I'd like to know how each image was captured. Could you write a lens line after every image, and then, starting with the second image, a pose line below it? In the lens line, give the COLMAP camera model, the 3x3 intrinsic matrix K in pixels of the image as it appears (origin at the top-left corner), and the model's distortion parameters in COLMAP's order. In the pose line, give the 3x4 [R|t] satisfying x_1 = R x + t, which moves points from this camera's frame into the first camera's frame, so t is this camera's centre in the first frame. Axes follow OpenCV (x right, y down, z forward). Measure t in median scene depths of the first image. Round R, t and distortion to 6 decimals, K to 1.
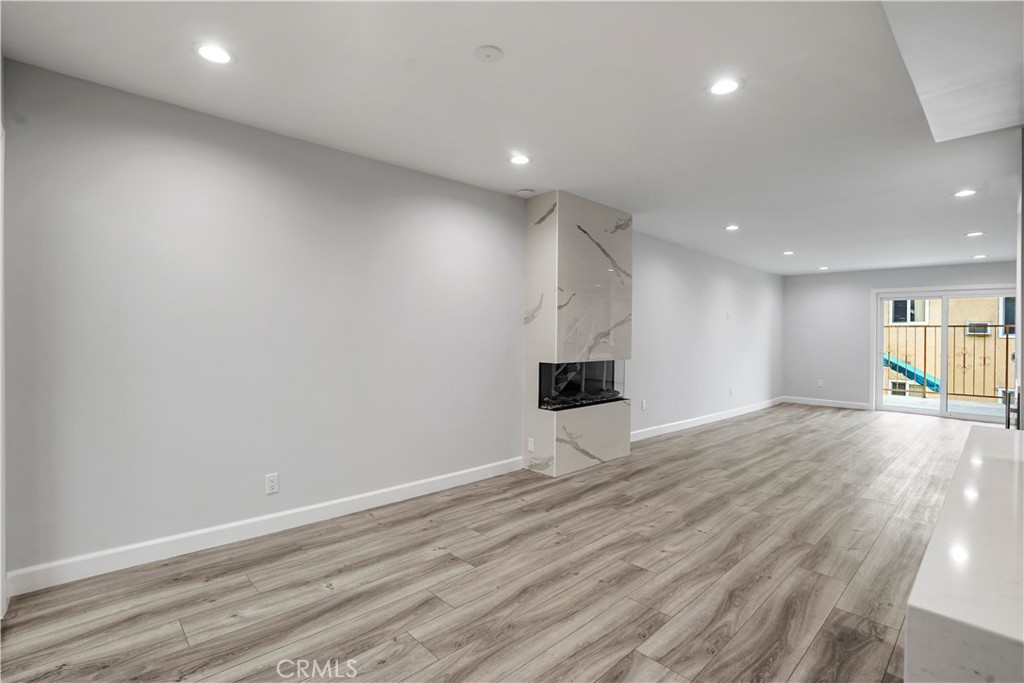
lens RADIAL K [[474.4, 0, 500.8], [0, 474.4, 340.4], [0, 0, 1]] dist [-0.056779, 0.020852]
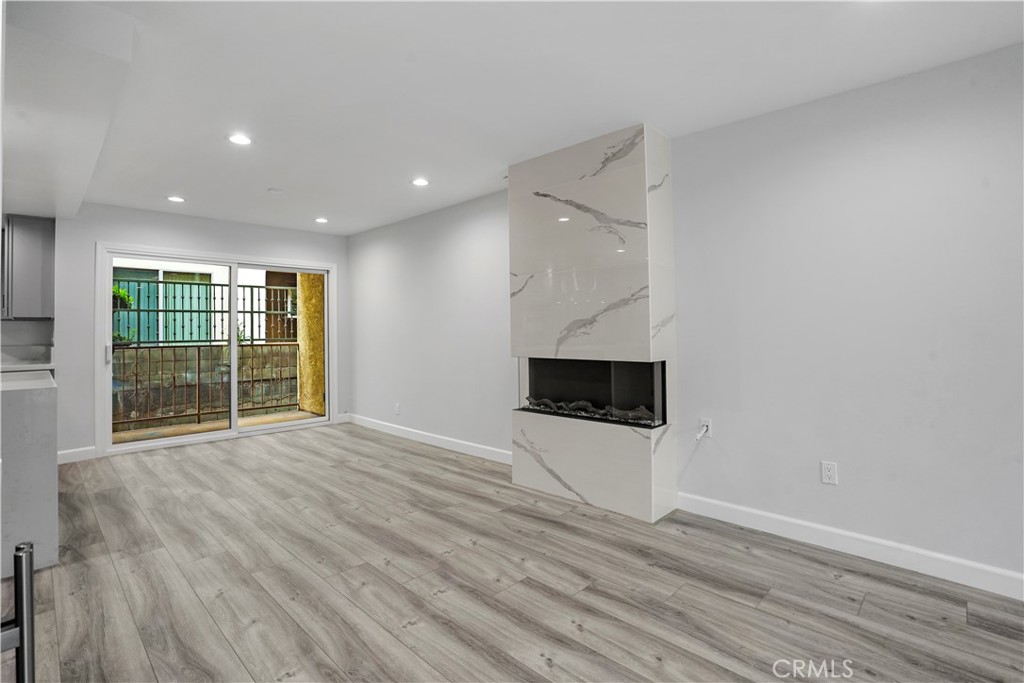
lens RADIAL K [[490.8, 0, 511.9], [0, 490.8, 324.0], [0, 0, 1]] dist [-0.037596, 0.000904]
pose [[0.053983, -0.022267, -0.998294, 1.178308], [-0.001856, 0.999747, -0.022399, 0.007911], [0.998540, 0.003062, 0.053928, 1.058900]]
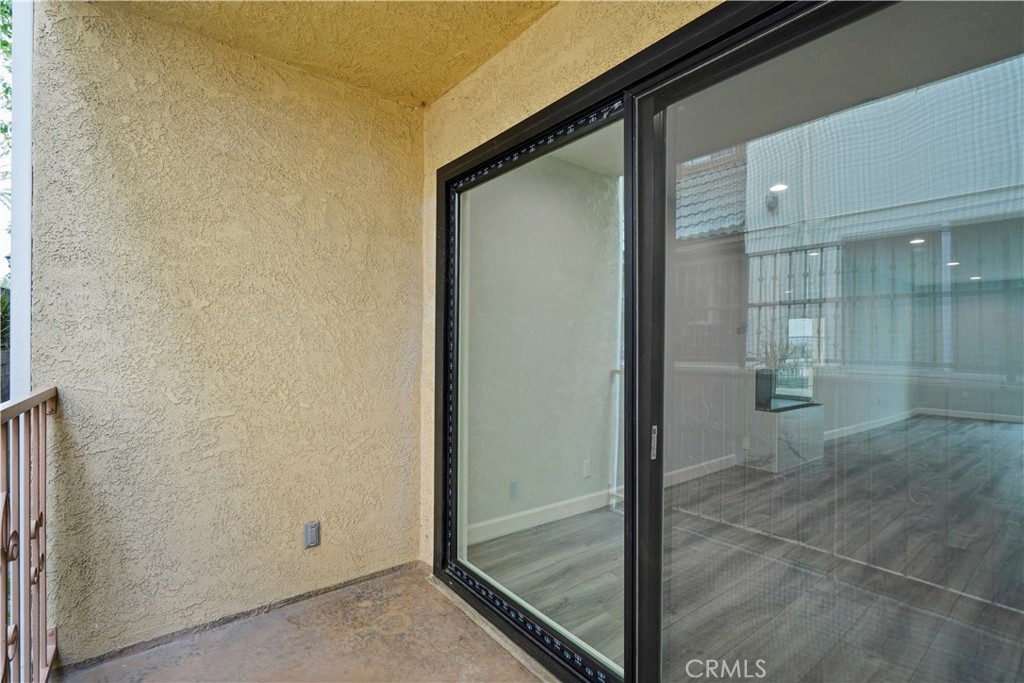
lens RADIAL K [[467.3, 0, 513.1], [0, 467.3, 352.5], [0, 0, 1]] dist [0.001197, 0.000214]
pose [[0.996878, 0.004209, -0.078846, -0.452322], [-0.004138, 0.999991, 0.001058, 0.016853], [0.078849, -0.000729, 0.996886, -0.127766]]
